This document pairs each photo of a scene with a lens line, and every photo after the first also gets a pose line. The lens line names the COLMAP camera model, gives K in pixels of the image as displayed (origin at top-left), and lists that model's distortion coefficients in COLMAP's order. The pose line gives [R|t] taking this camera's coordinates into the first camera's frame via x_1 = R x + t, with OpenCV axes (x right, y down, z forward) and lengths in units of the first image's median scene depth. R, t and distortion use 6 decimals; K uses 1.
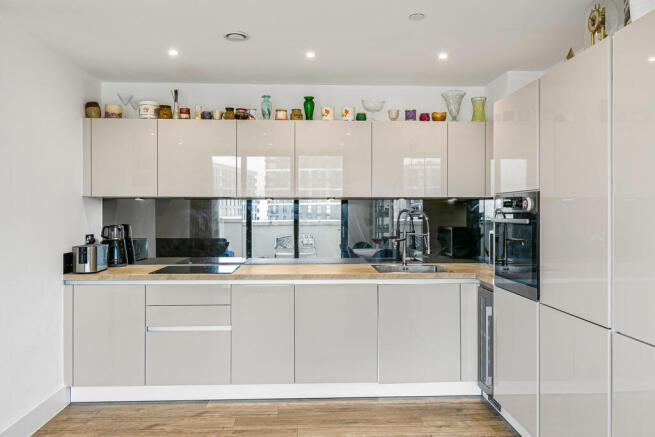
lens RADIAL K [[507.9, 0, 327.5], [0, 507.9, 218.5], [0, 0, 1]] dist [-0.084996, 0.149820]
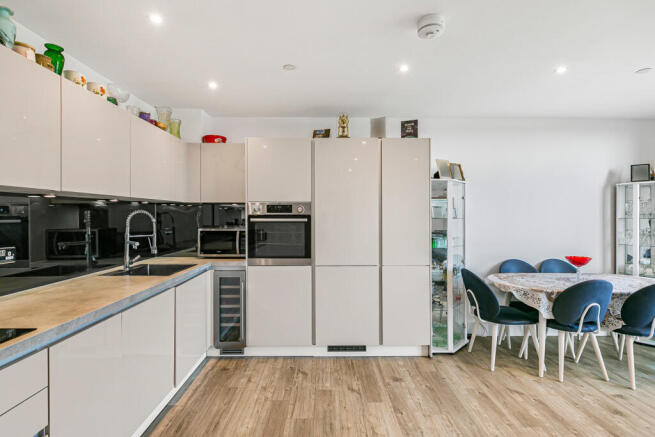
lens RADIAL K [[322.6, 0, 327.5], [0, 322.6, 218.5], [0, 0, 1]] dist [0.001064, 0.000034]
pose [[0.001791, -0.004149, 0.999990, -0.563071], [0.008909, 0.999952, 0.004133, -0.002269], [-0.999959, 0.008901, 0.001828, 0.748201]]
